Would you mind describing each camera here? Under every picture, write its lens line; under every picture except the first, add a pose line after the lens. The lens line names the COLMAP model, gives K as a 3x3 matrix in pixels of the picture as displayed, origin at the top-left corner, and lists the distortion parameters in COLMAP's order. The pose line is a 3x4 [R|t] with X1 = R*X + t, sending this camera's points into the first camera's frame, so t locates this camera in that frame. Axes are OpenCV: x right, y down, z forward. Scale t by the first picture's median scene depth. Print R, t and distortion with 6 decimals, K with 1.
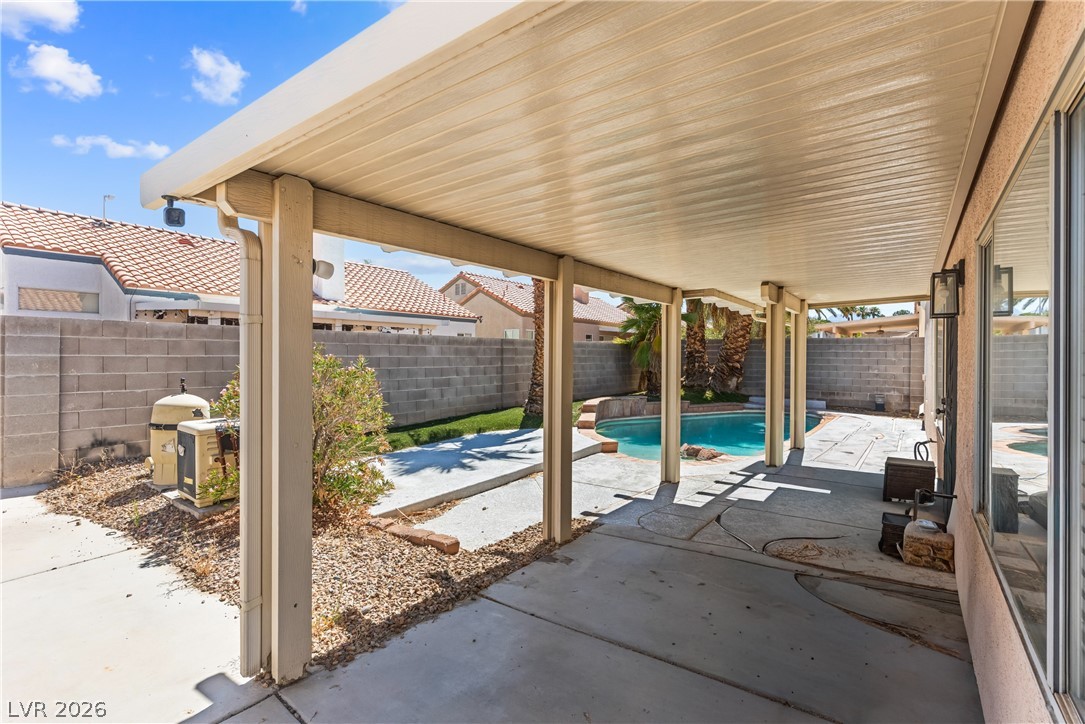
lens RADIAL K [[506.5, 0, 542.5], [0, 506.5, 362.0], [0, 0, 1]] dist [0.002029, 0.000441]
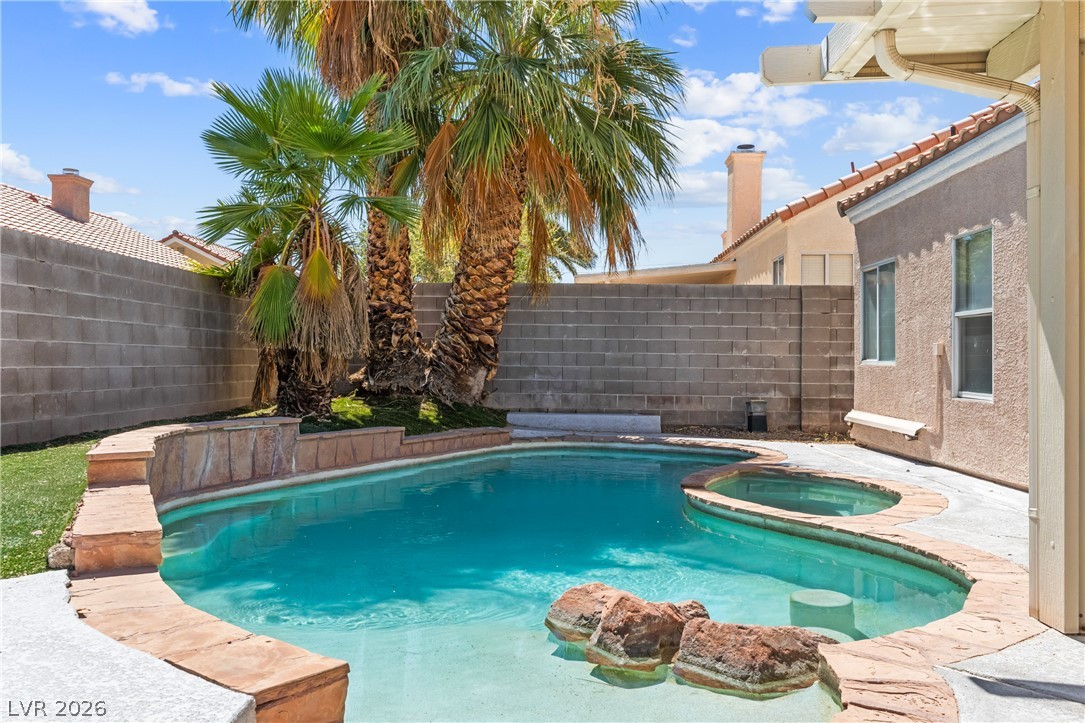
lens RADIAL K [[850.6, 0, 542.5], [0, 850.6, 361.5], [0, 0, 1]] dist [0.002210, 0.000576]
pose [[0.833767, -0.000051, 0.552117, 0.025734], [0.005116, 0.999958, -0.007633, 0.031718], [-0.552093, 0.009189, 0.833732, 0.393060]]
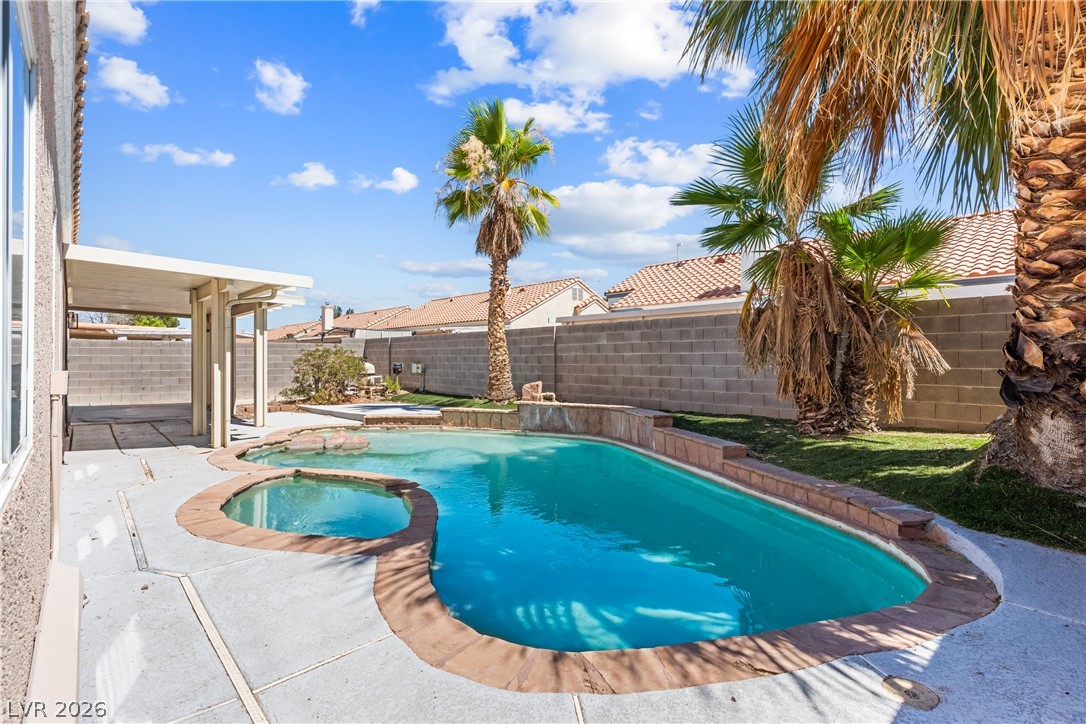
lens RADIAL K [[507.0, 0, 543.0], [0, 507.0, 362.0], [0, 0, 1]] dist [0.002029, 0.000441]
pose [[-0.204591, 0.005220, -0.978834, 0.654175], [-0.009645, 0.999926, 0.007348, 0.010050], [0.978800, 0.010944, -0.204526, 0.889000]]
